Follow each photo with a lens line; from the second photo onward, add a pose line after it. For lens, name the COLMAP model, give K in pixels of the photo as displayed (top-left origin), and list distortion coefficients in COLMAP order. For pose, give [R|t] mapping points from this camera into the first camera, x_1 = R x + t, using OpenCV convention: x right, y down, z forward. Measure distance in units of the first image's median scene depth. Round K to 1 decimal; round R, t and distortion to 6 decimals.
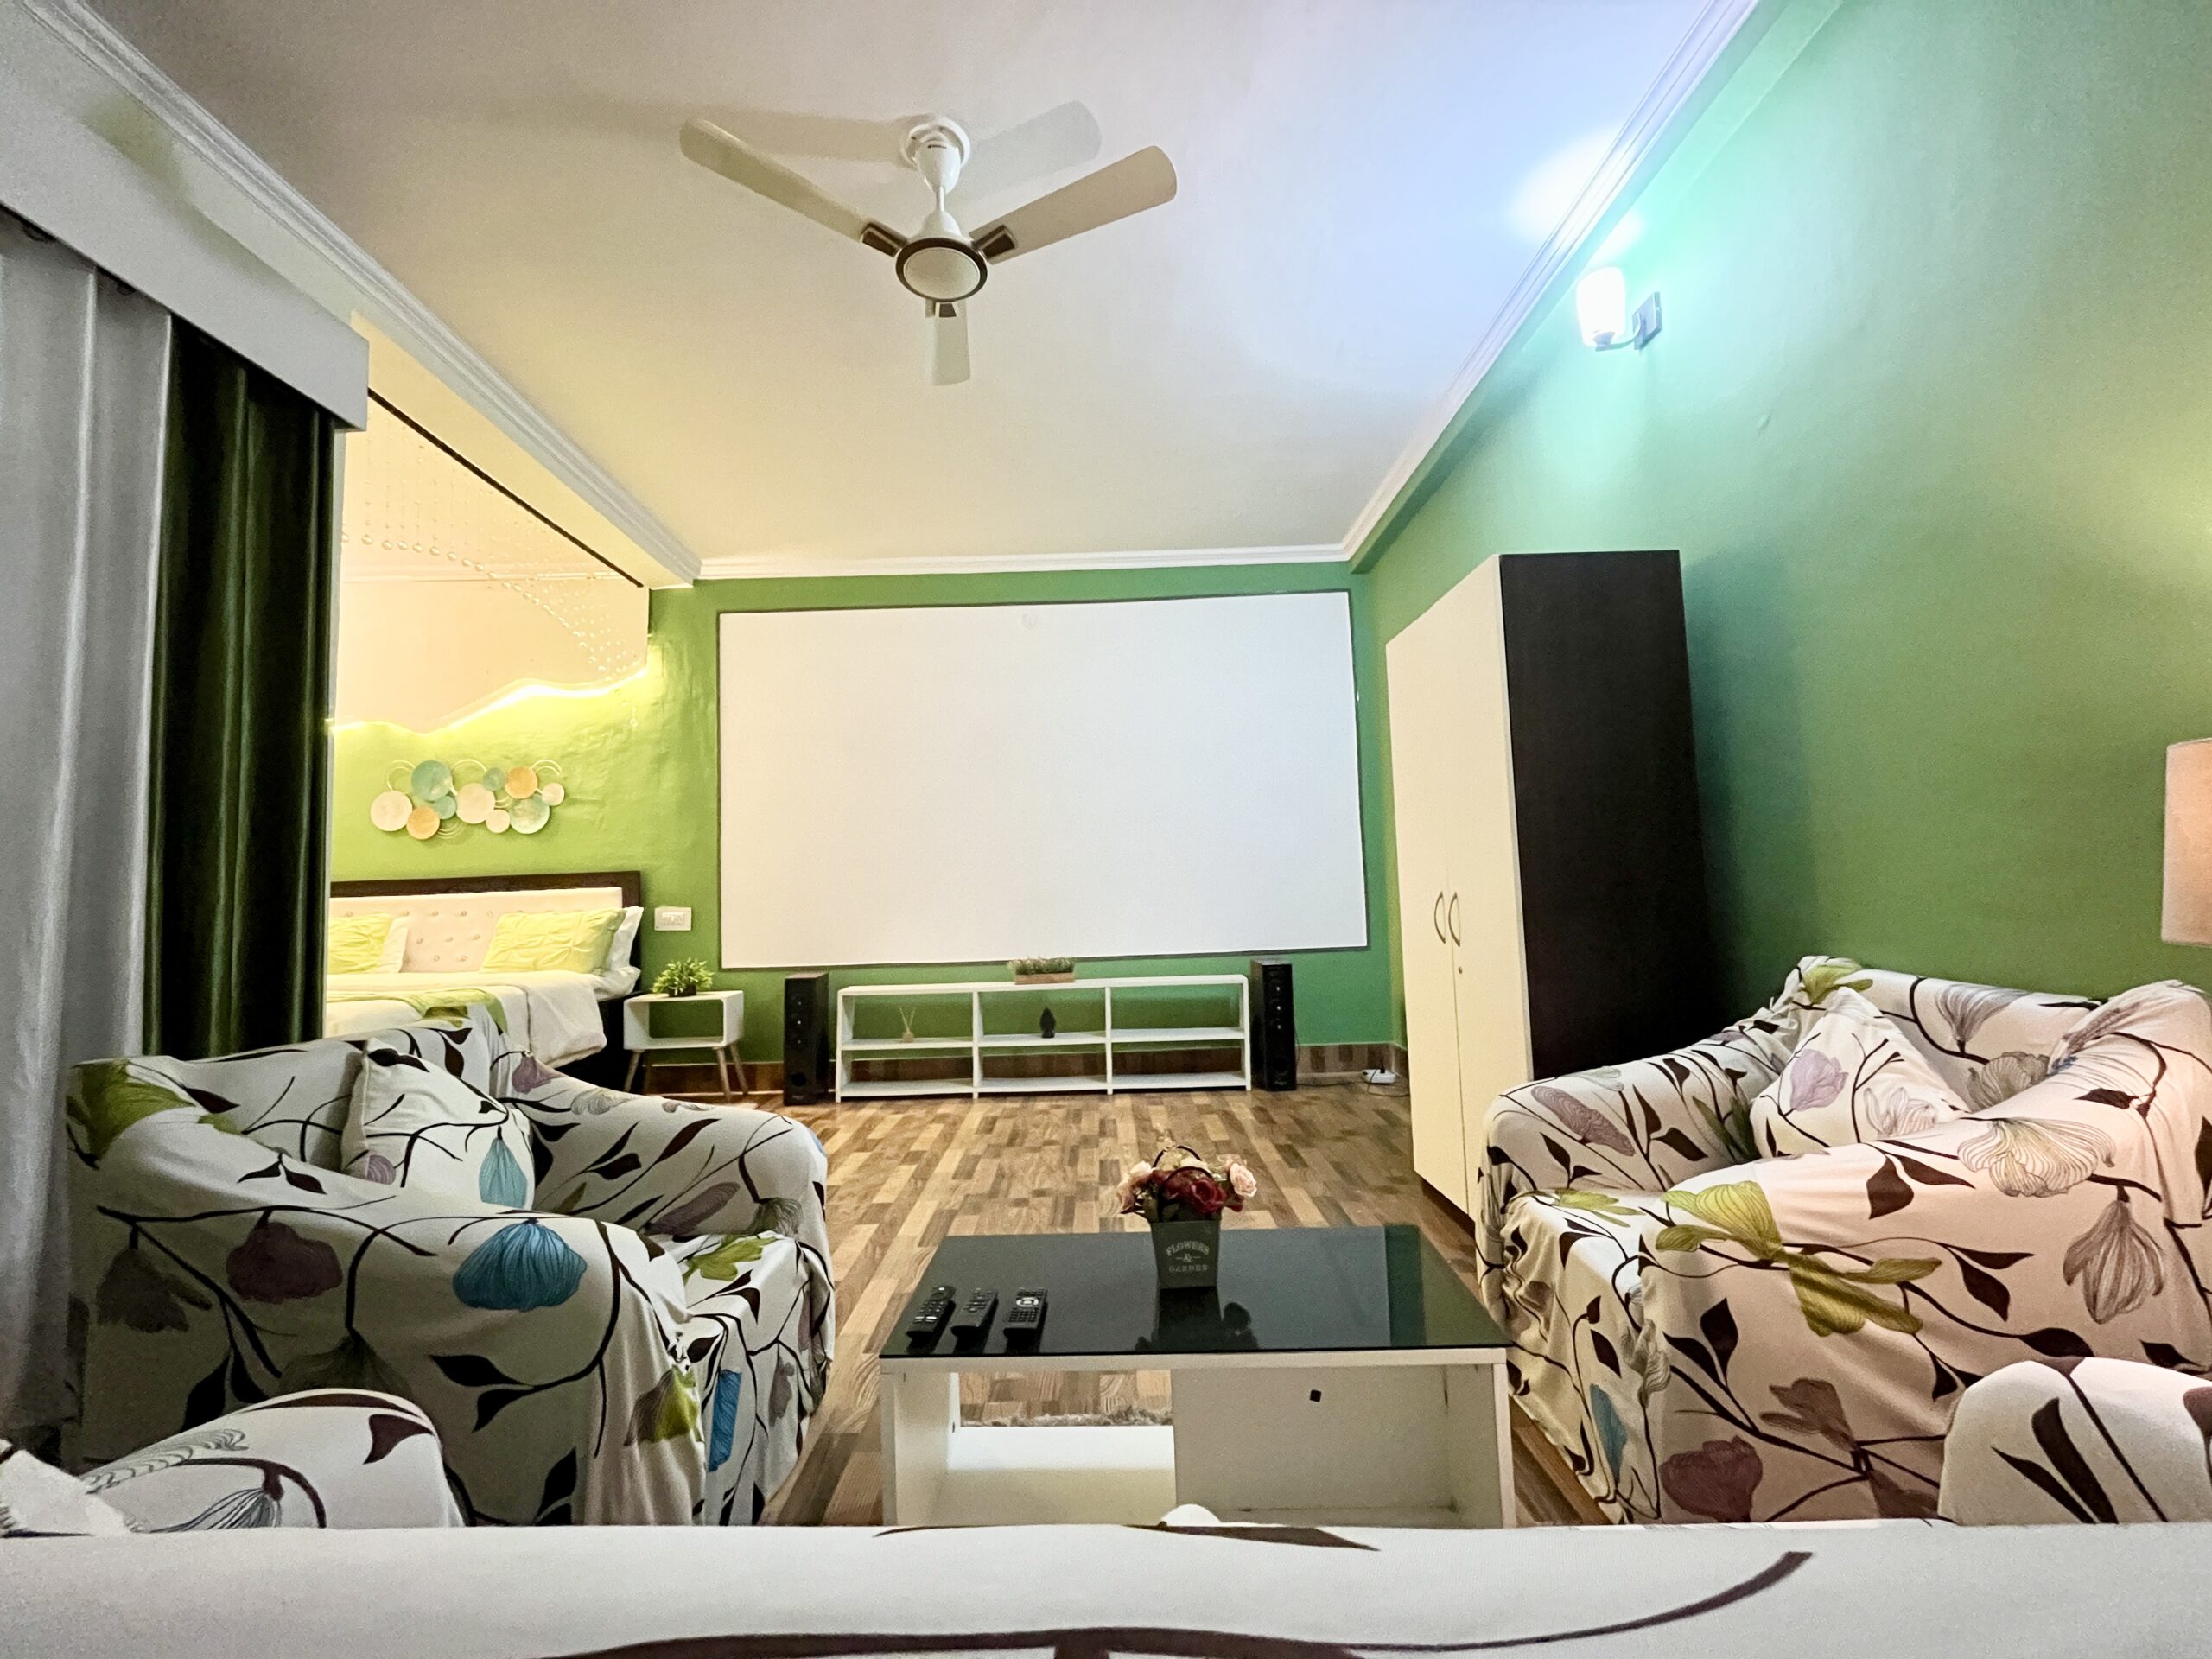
lens RADIAL K [[897.6, 0, 1098.2], [0, 897.6, 834.1], [0, 0, 1]] dist [0.004017, 0.000133]
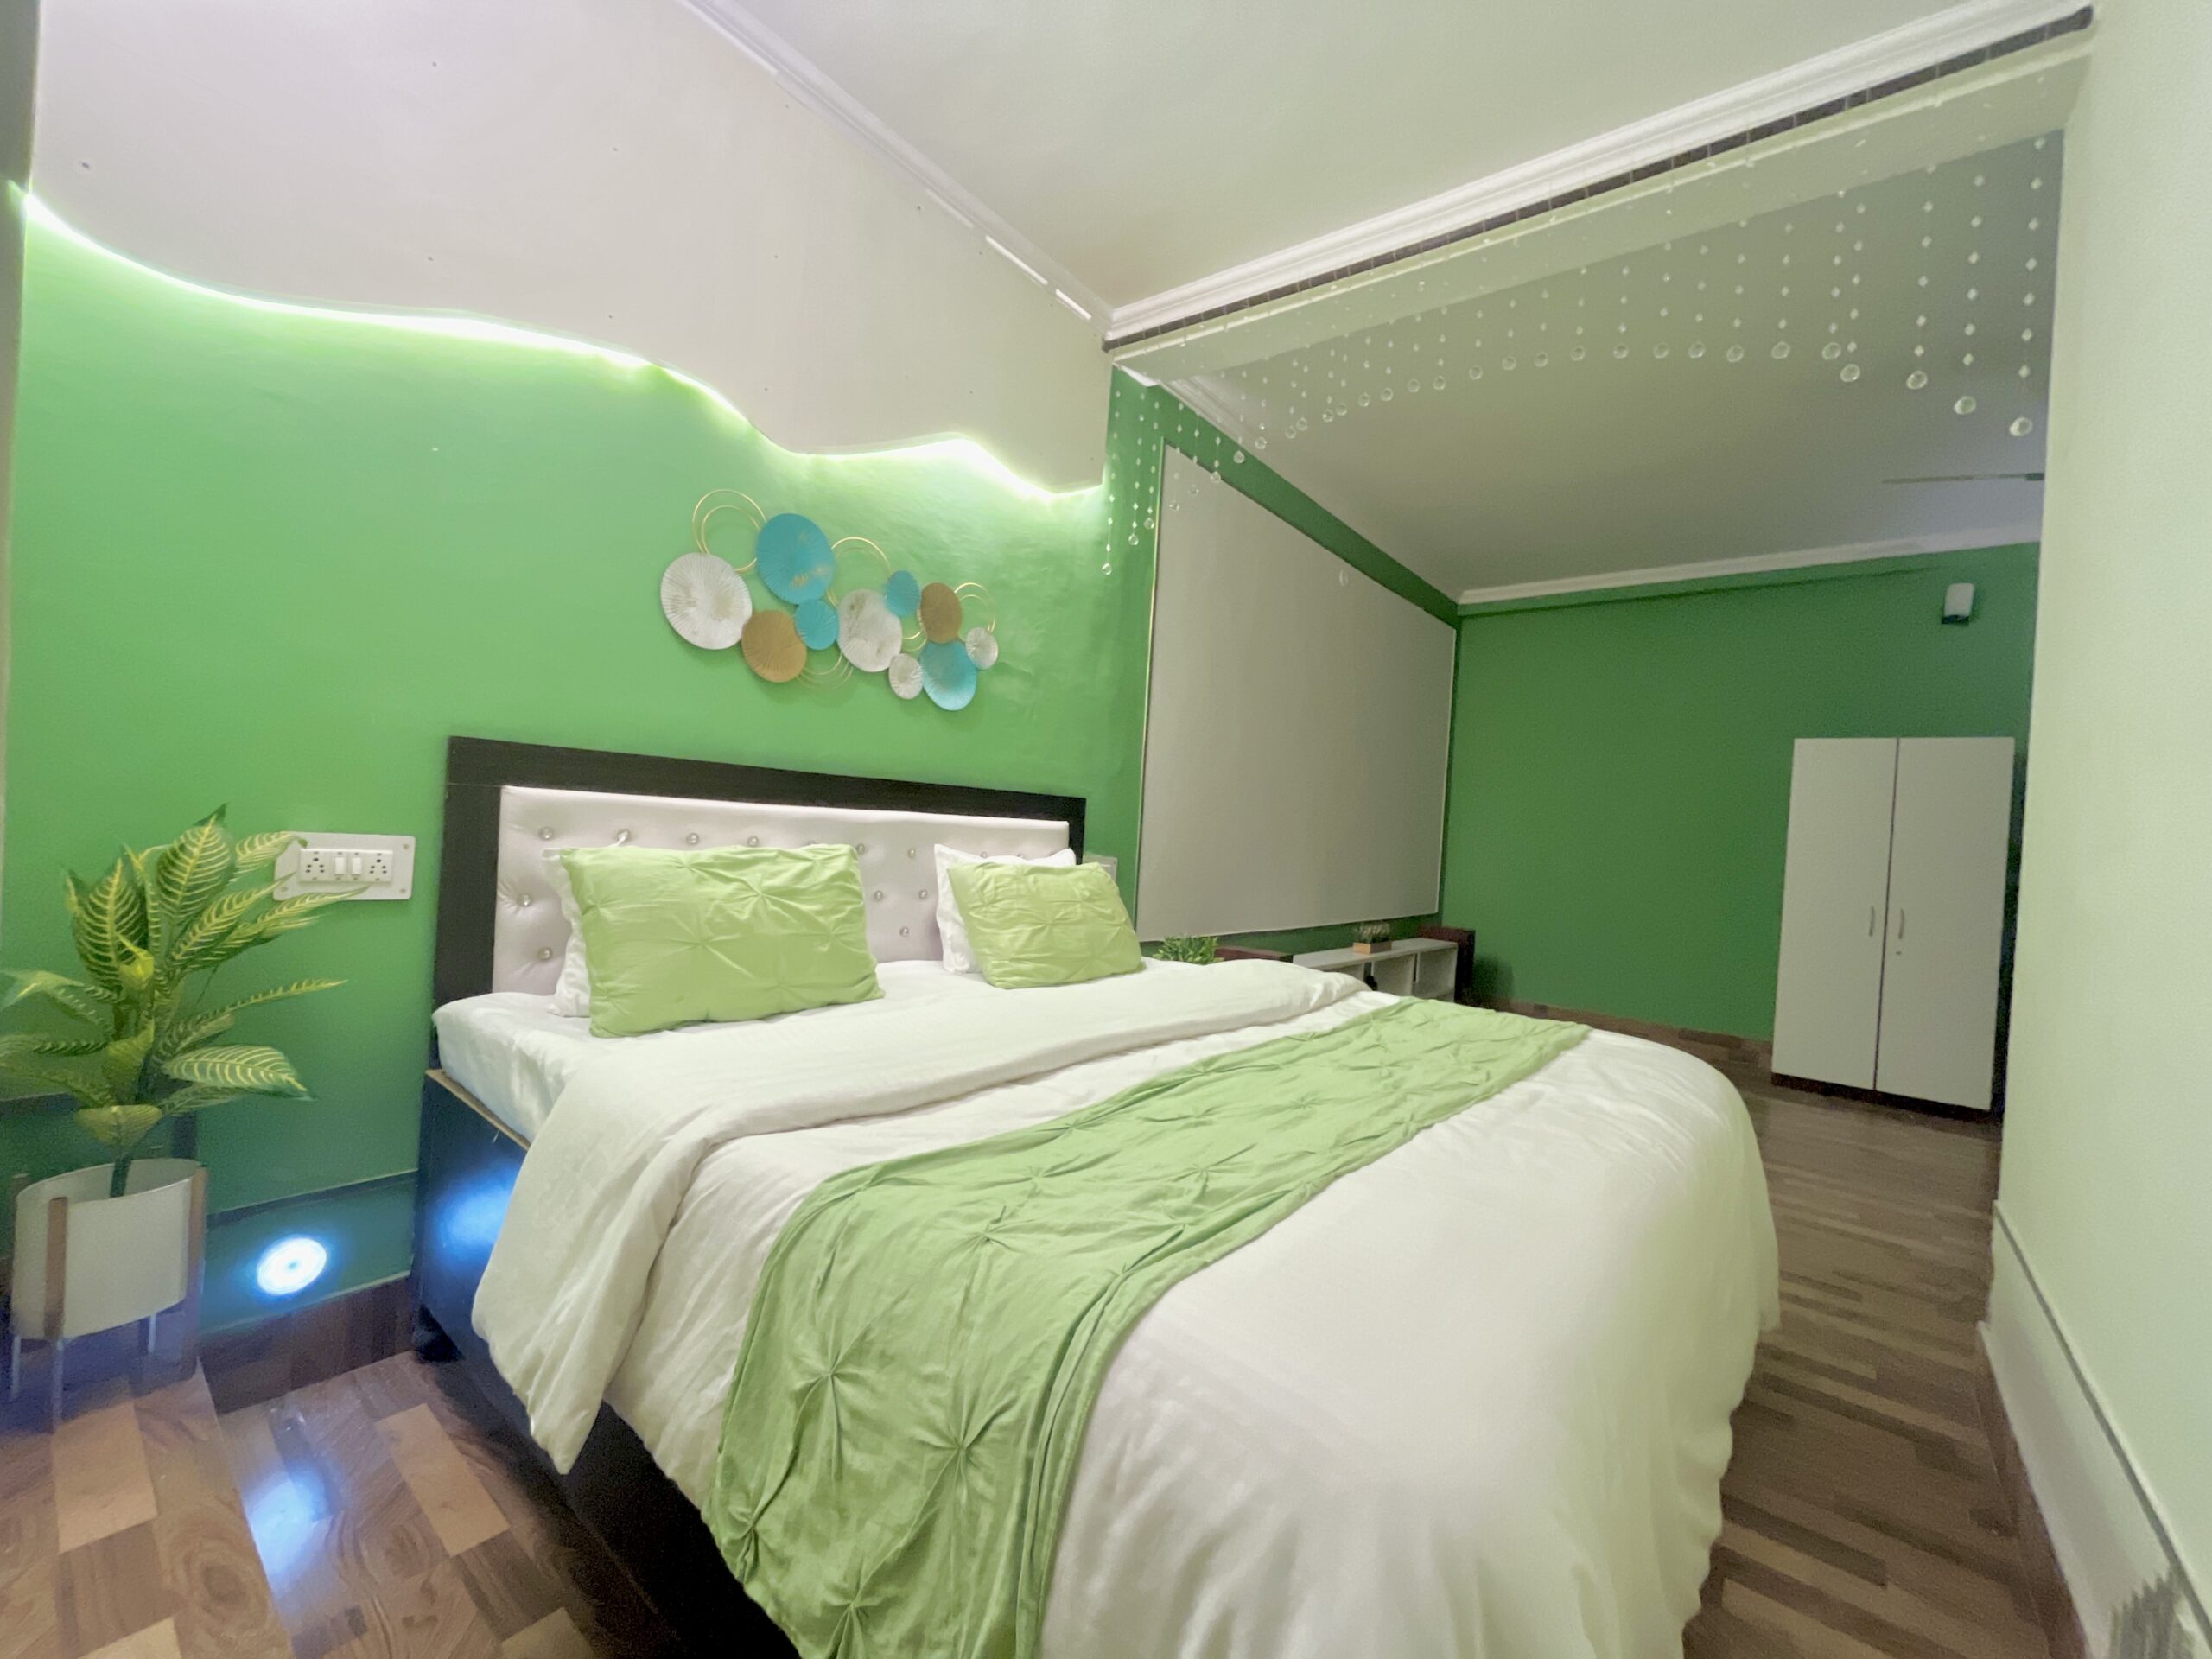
lens RADIAL K [[897.6, 0, 1101.6], [0, 897.6, 841.8], [0, 0, 1]] dist [0.004017, 0.000133]
pose [[0.620788, 0.057920, 0.781836, -1.114188], [-0.139930, 0.989439, 0.037807, 0.050619], [-0.771389, -0.132872, 0.622337, 0.635598]]
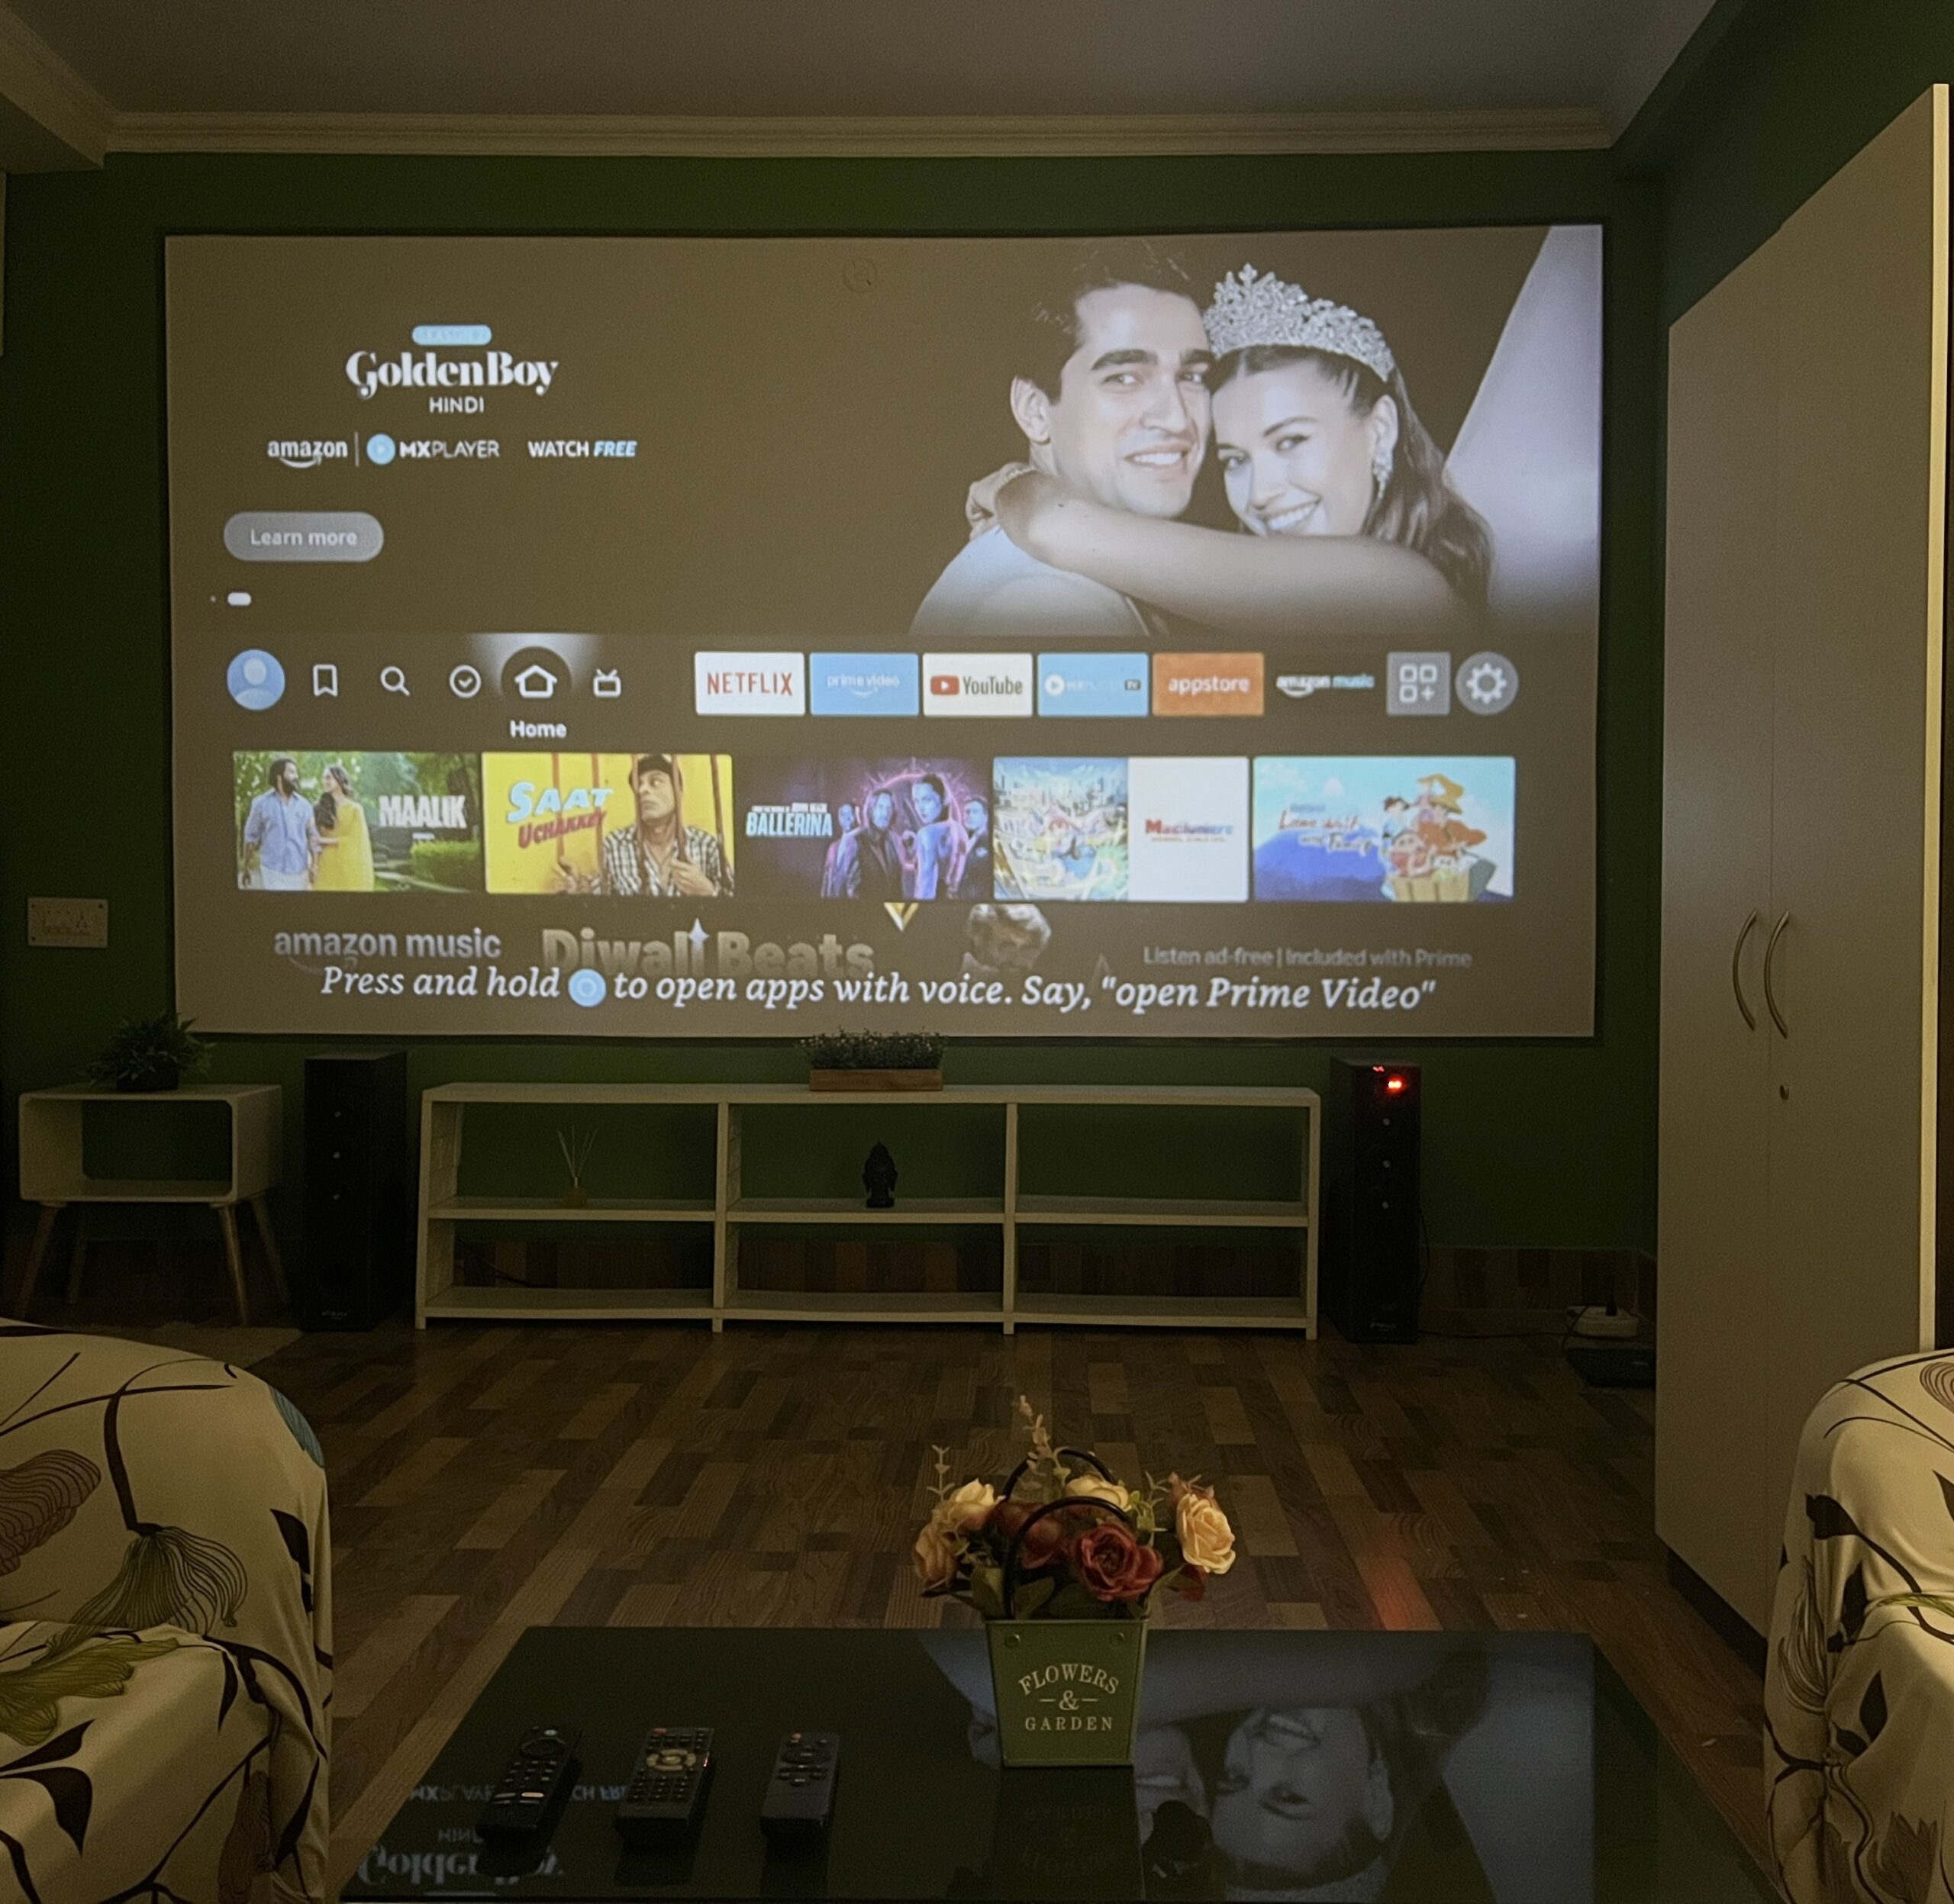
lens RADIAL K [[1914.5, 0, 997.1], [0, 1914.5, 944.0], [0, 0, 1]] dist [0.042623, 0.000000]
pose [[0.999016, 0.035335, -0.026806, 0.026648], [-0.032967, 0.995907, 0.084154, 0.008080], [0.029669, -0.083187, 0.996092, 0.037503]]
